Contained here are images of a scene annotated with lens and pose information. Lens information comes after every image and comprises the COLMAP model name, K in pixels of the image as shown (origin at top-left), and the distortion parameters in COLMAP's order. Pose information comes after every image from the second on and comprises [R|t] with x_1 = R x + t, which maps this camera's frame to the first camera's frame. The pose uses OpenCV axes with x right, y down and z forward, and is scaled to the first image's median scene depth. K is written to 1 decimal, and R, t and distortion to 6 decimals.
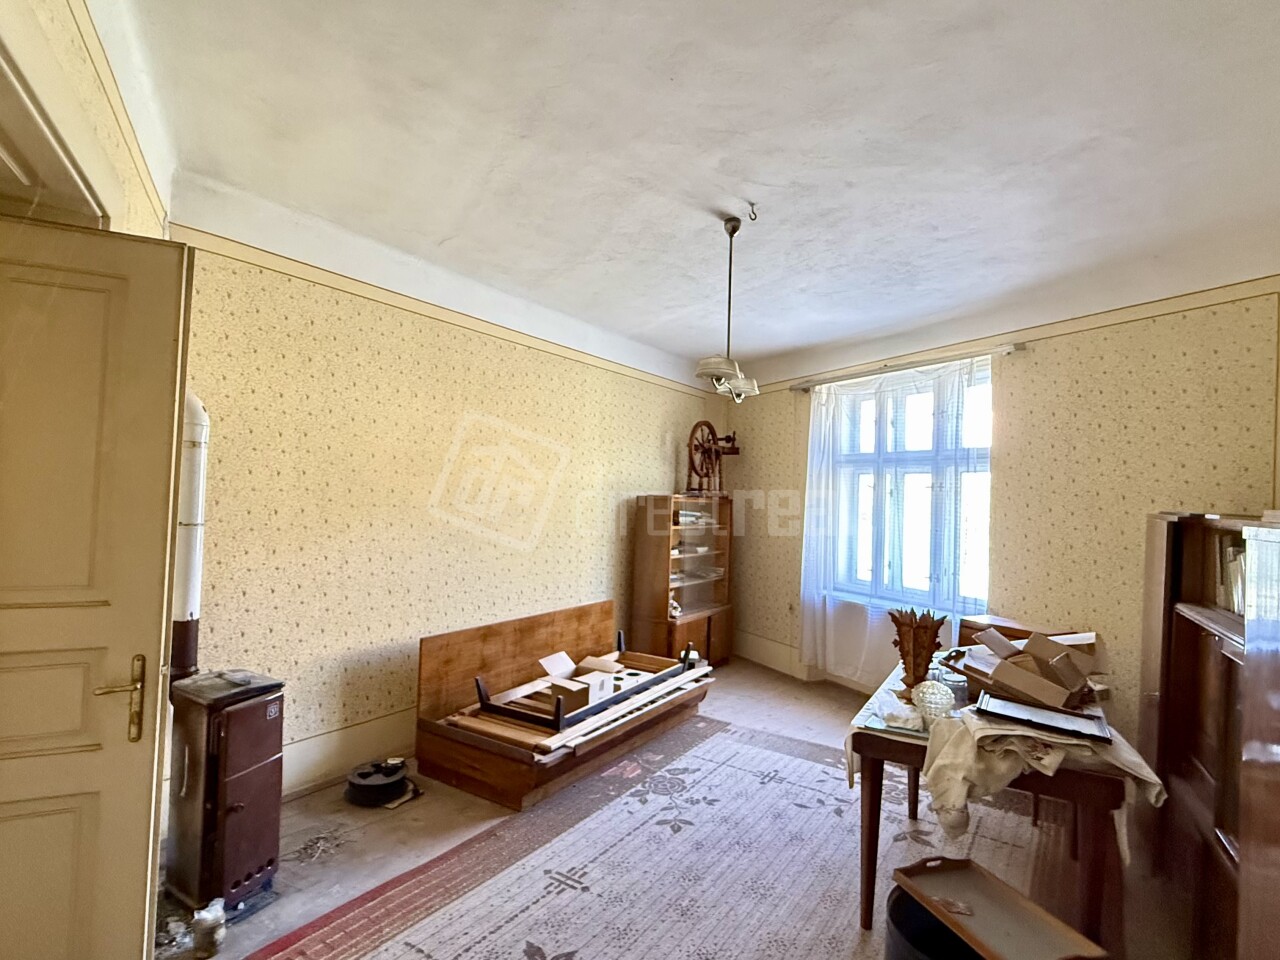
lens RADIAL K [[678.3, 0, 640.0], [0, 678.3, 480.0], [0, 0, 1]] dist [-0.000568, -0.000645]
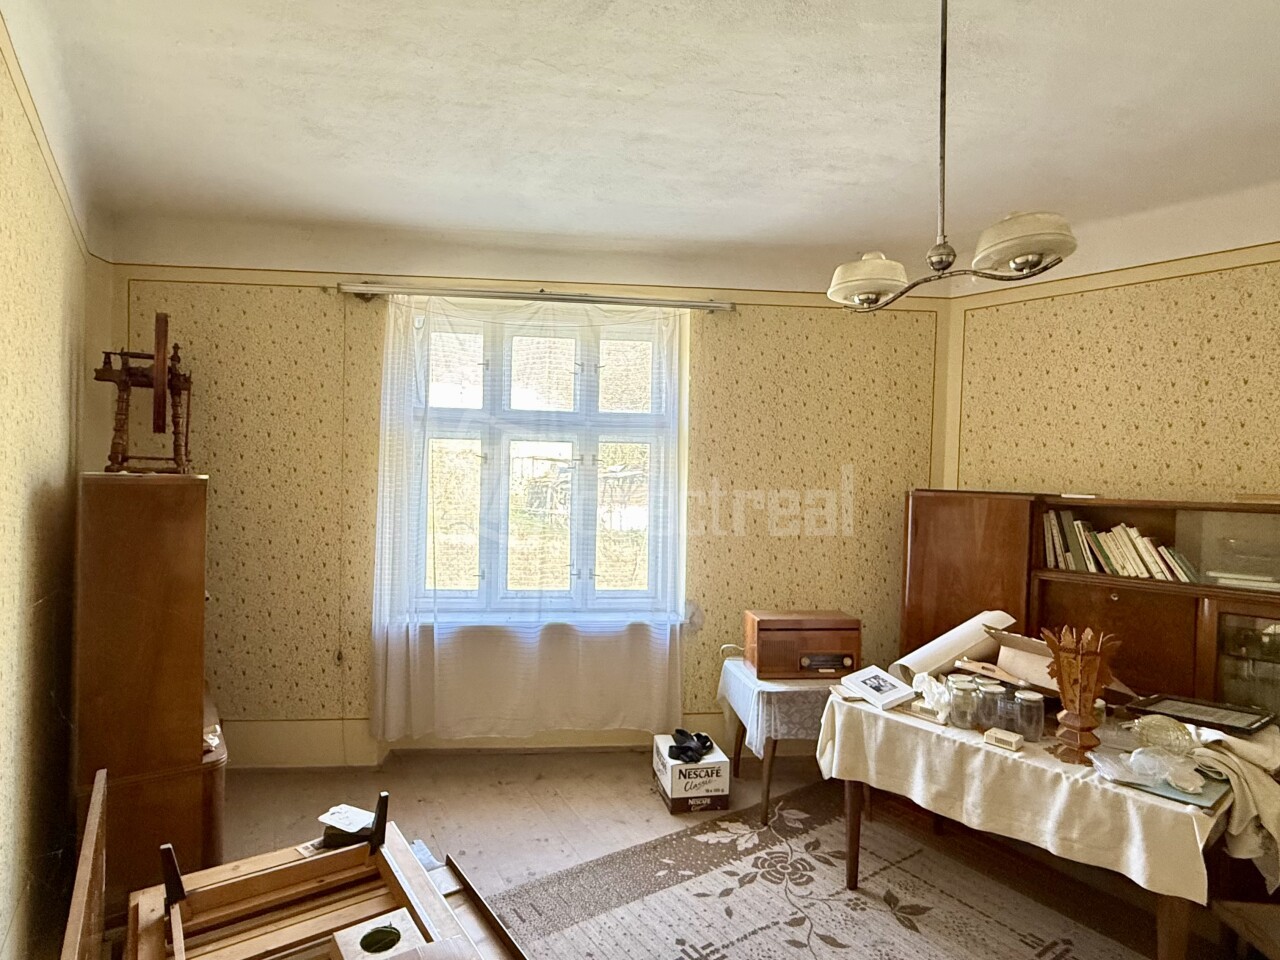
lens RADIAL K [[678.3, 0, 640.0], [0, 678.3, 480.0], [0, 0, 1]] dist [-0.000568, -0.000645]
pose [[0.370689, -0.030409, 0.928259, -0.285375], [-0.030983, 0.998503, 0.045082, -0.003502], [-0.928240, -0.045472, 0.369192, 0.665493]]
